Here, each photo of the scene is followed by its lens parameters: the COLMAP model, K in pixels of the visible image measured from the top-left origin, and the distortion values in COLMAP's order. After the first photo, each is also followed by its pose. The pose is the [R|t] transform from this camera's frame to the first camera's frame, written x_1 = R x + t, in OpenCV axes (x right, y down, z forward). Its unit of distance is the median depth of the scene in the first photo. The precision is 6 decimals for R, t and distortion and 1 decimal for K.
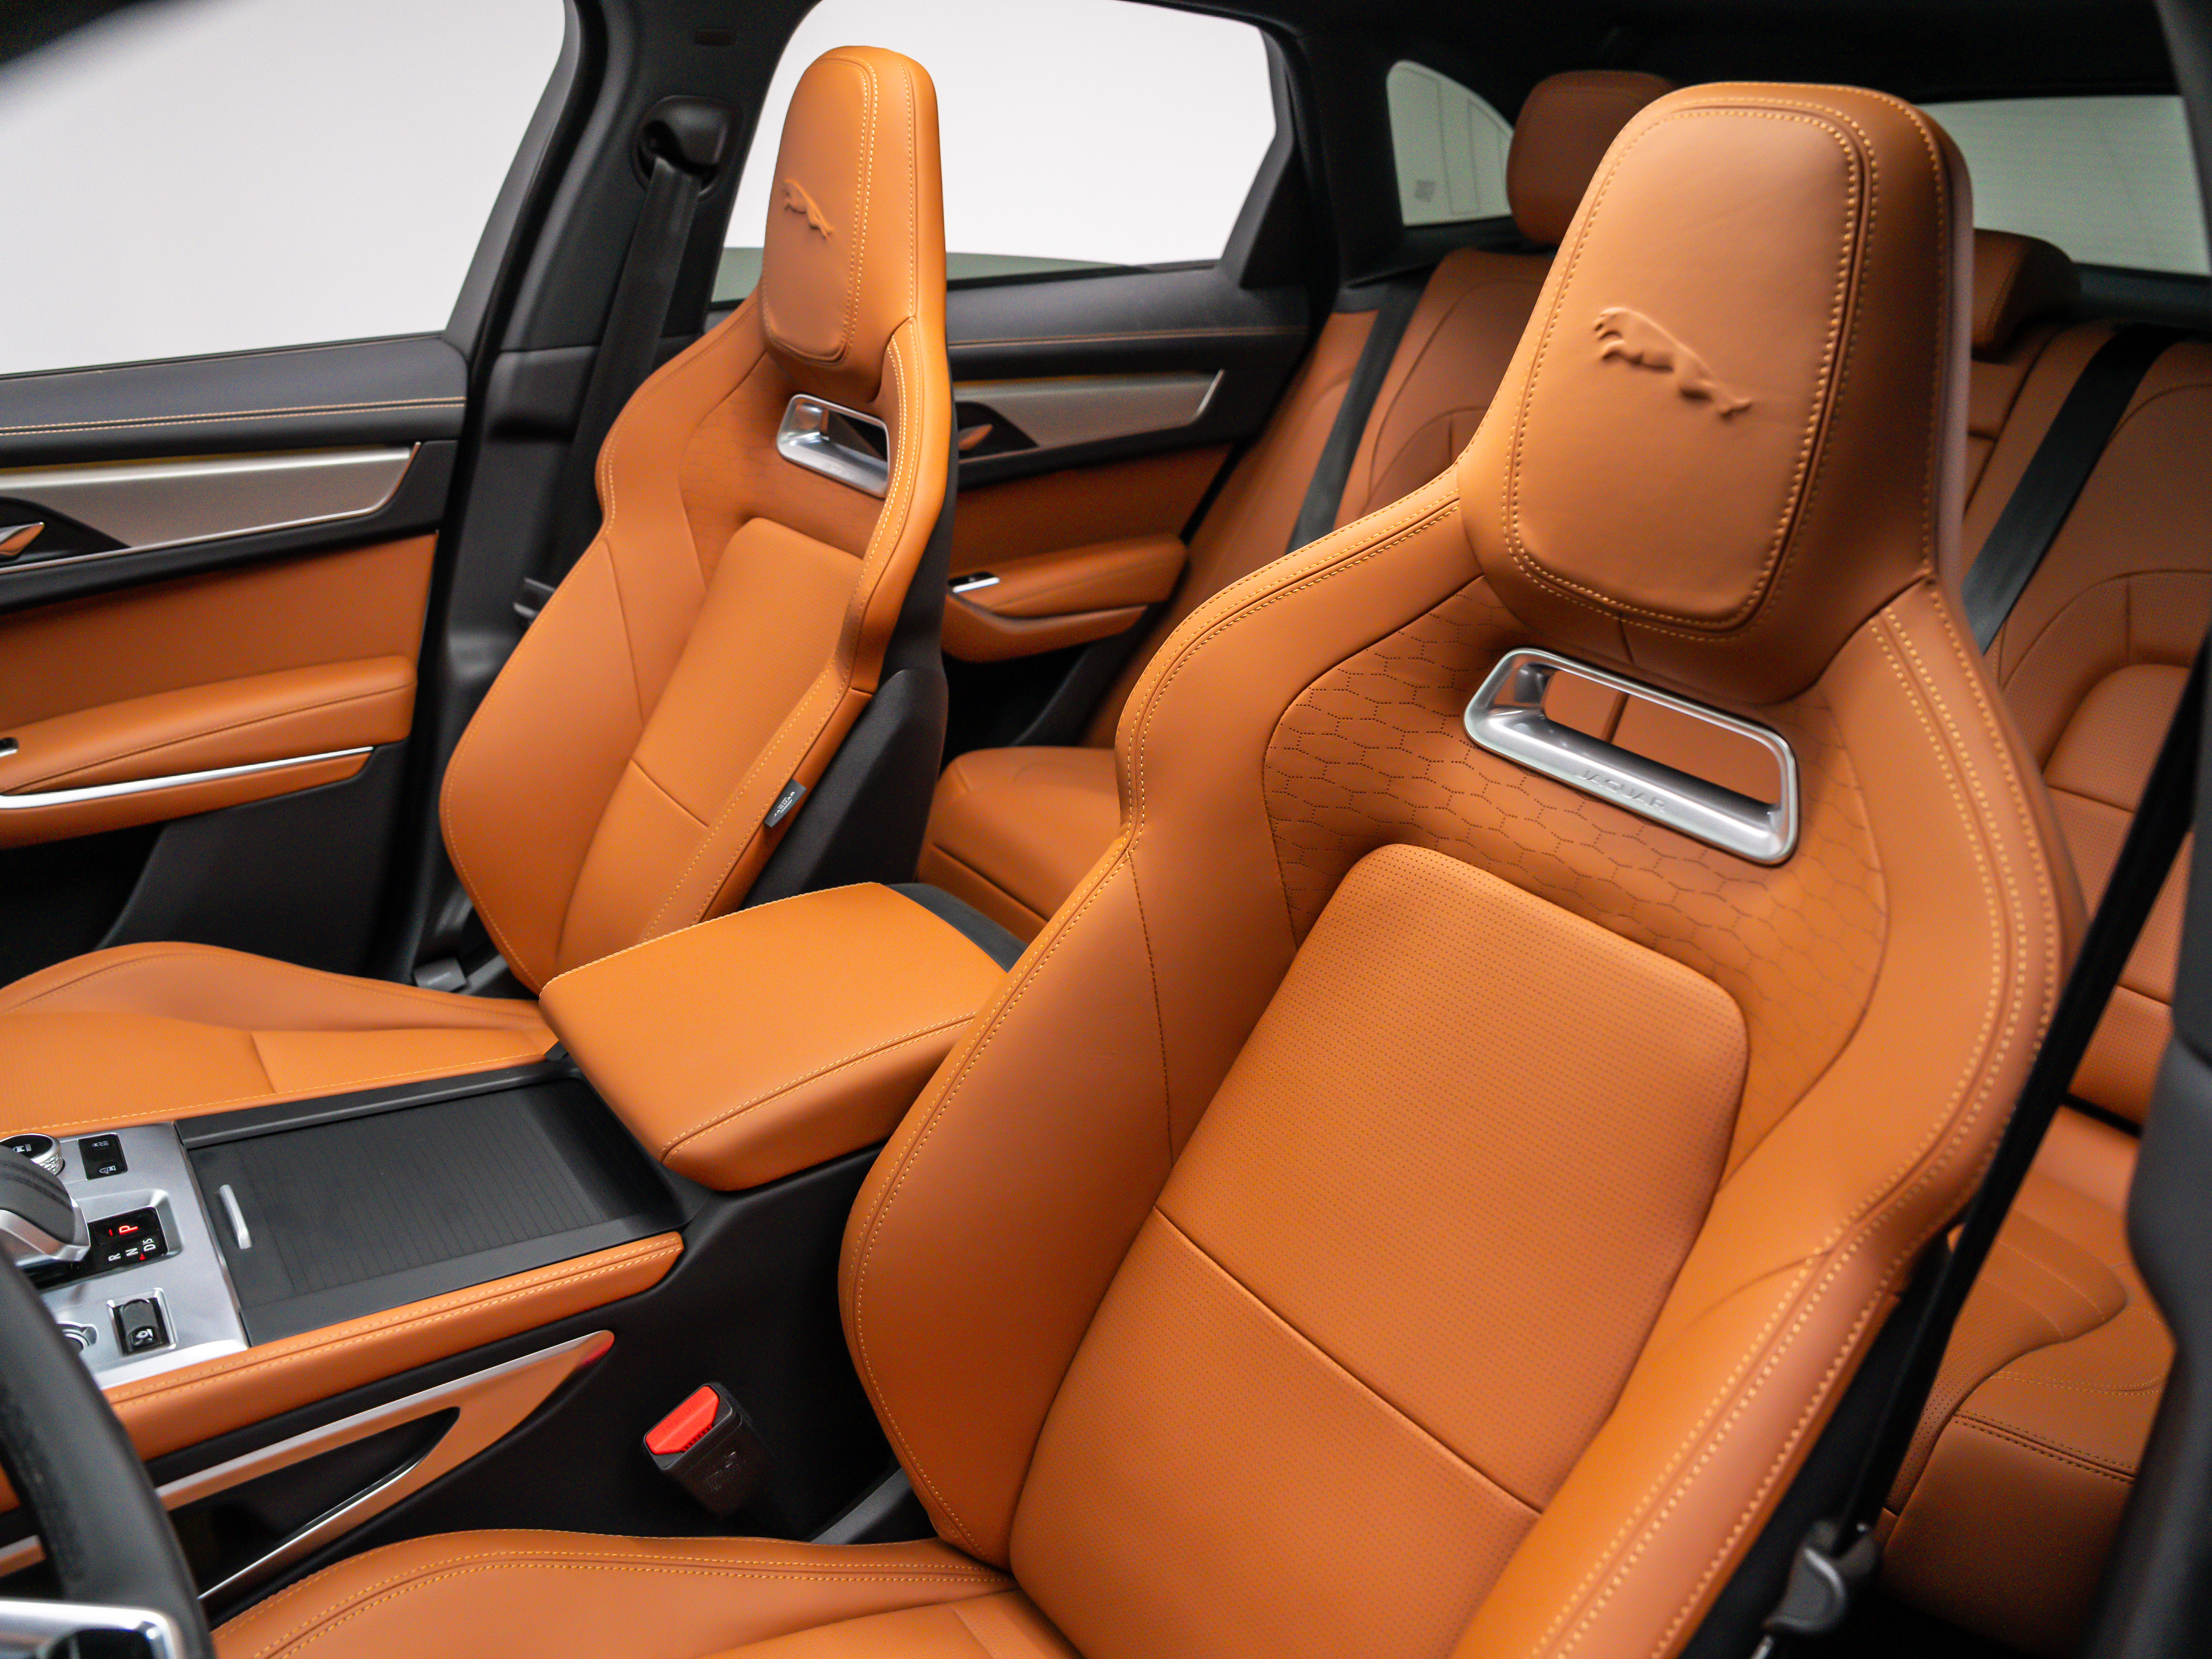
lens RADIAL K [[1697.1, 0, 1106.0], [0, 1697.1, 829.5], [0, 0, 1]] dist [-0.130819, 0.101146]
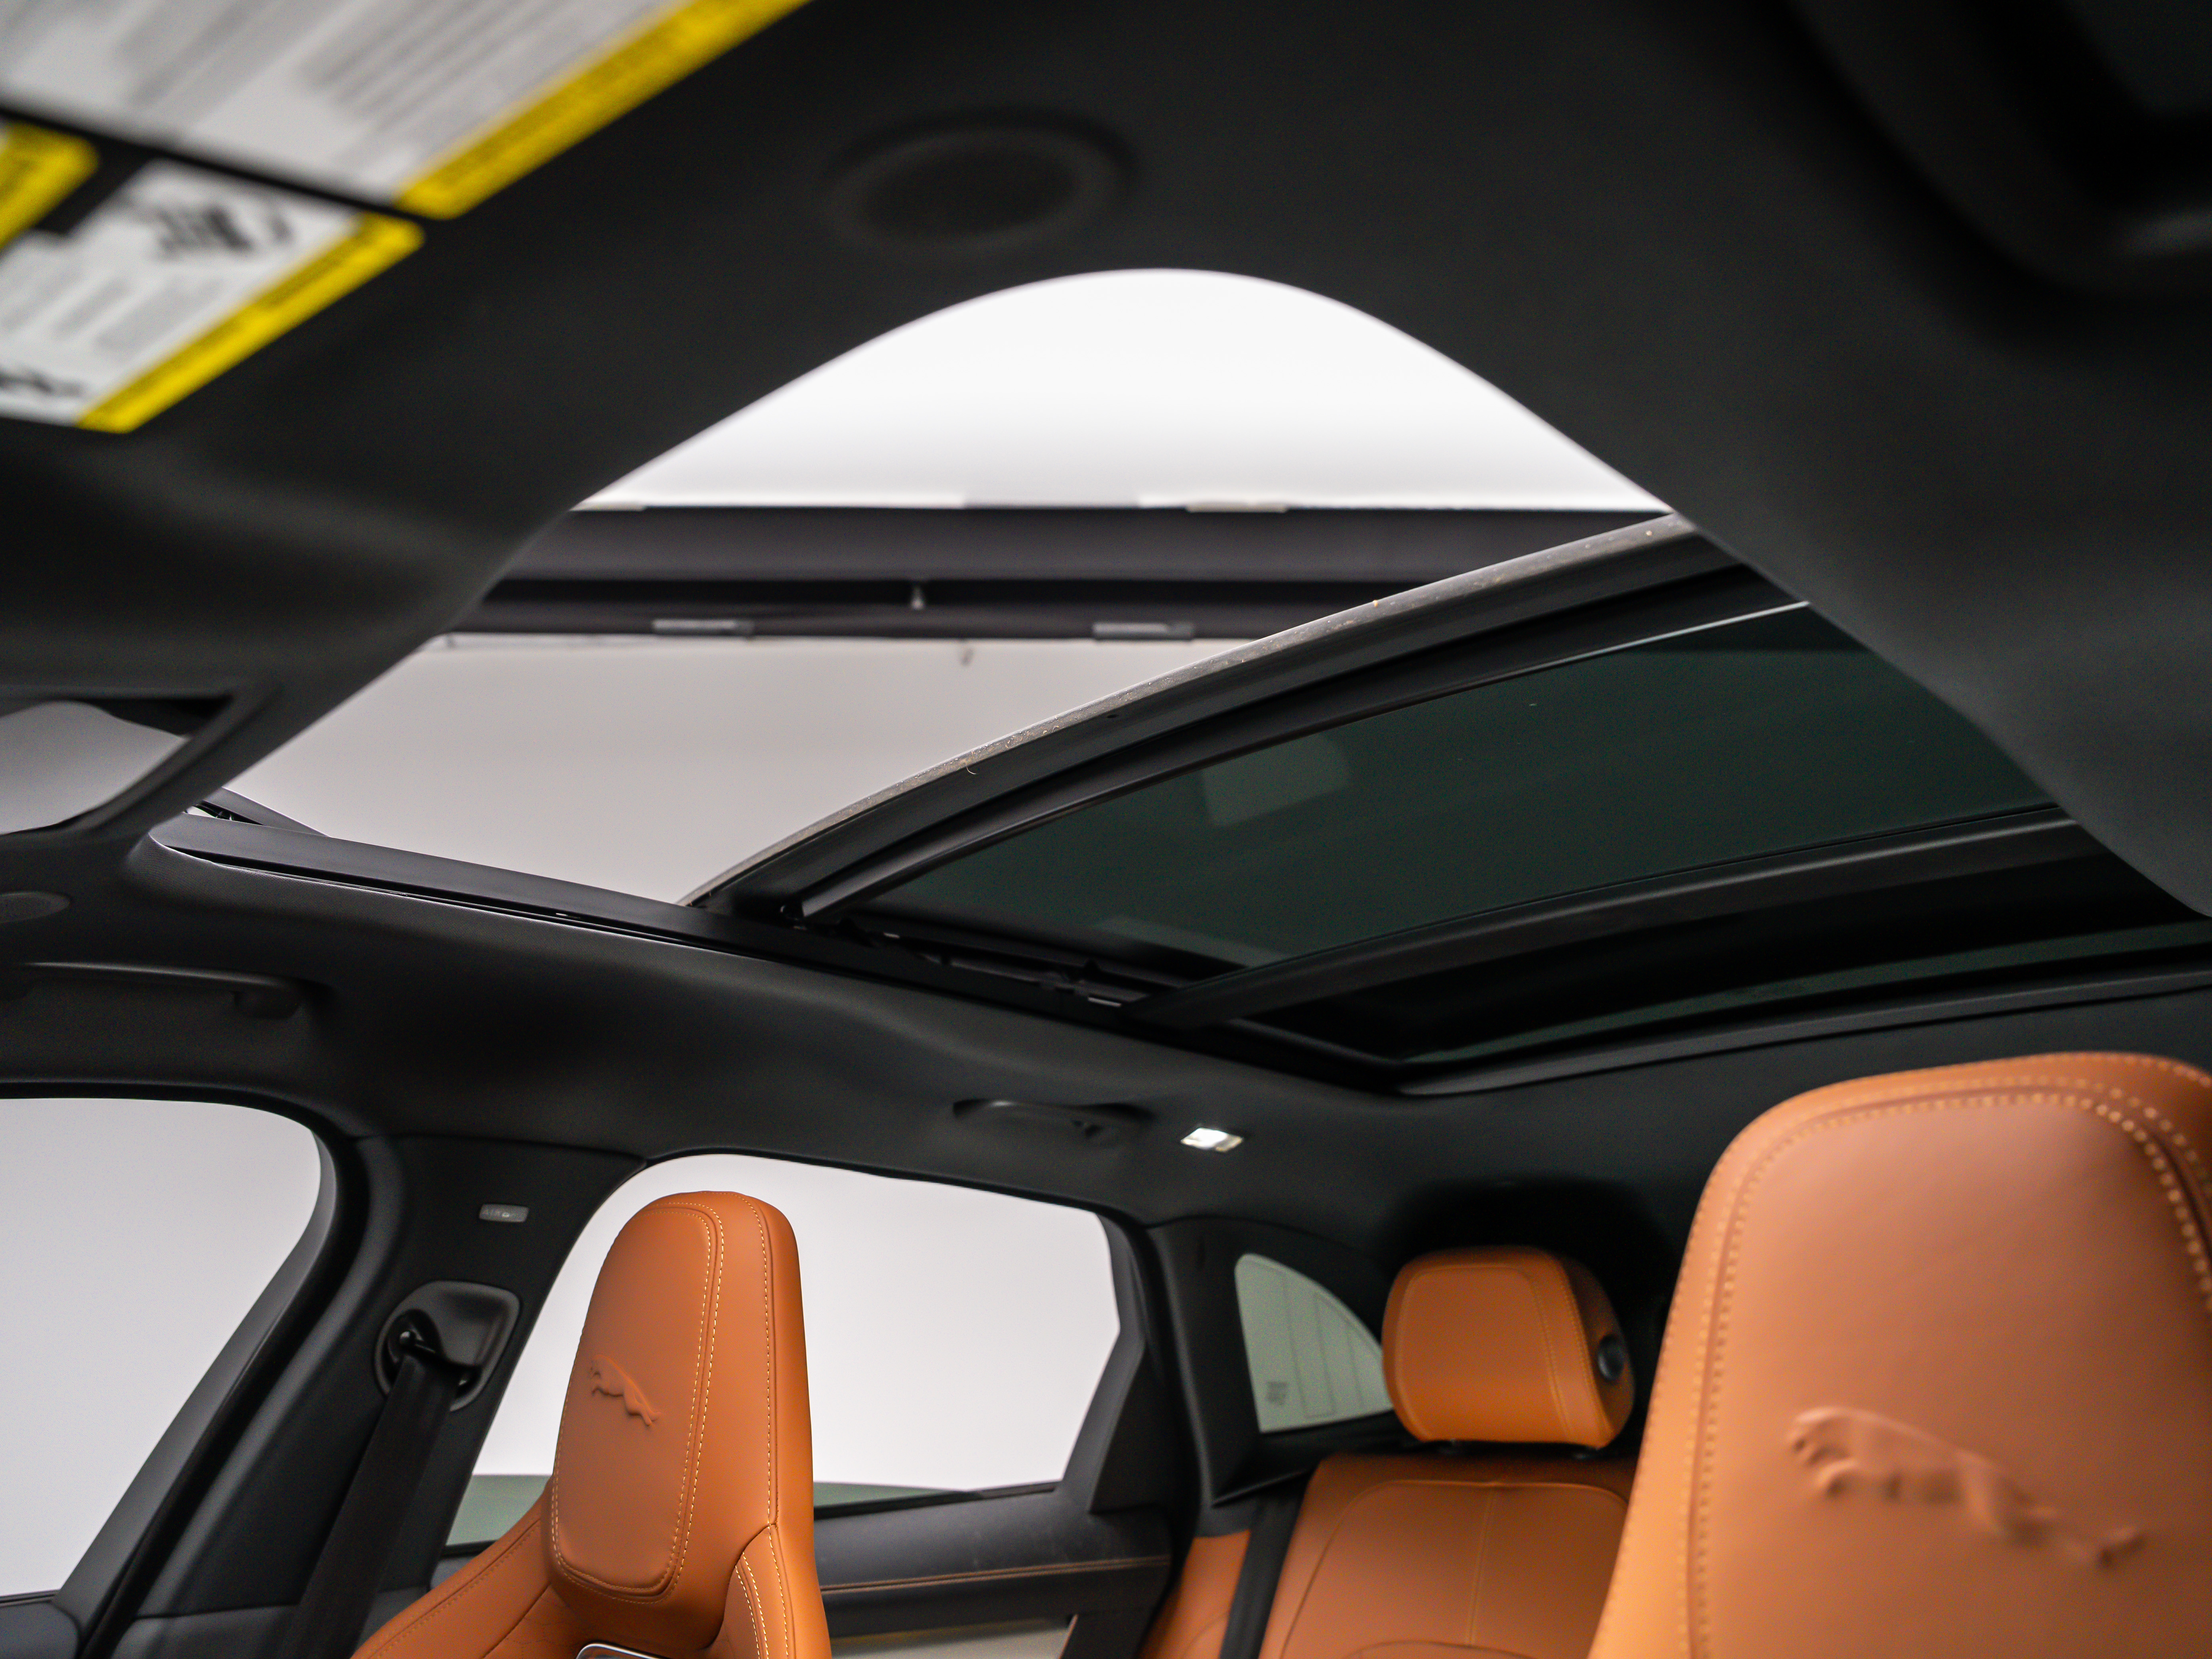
lens RADIAL K [[1680.2, 0, 1106.0], [0, 1680.2, 829.5], [0, 0, 1]] dist [-0.071950, 0.063317]
pose [[0.986144, 0.019368, 0.164756, -0.070583], [0.095518, 0.745710, -0.659388, -0.030105], [-0.135631, 0.665989, 0.733528, 0.180668]]
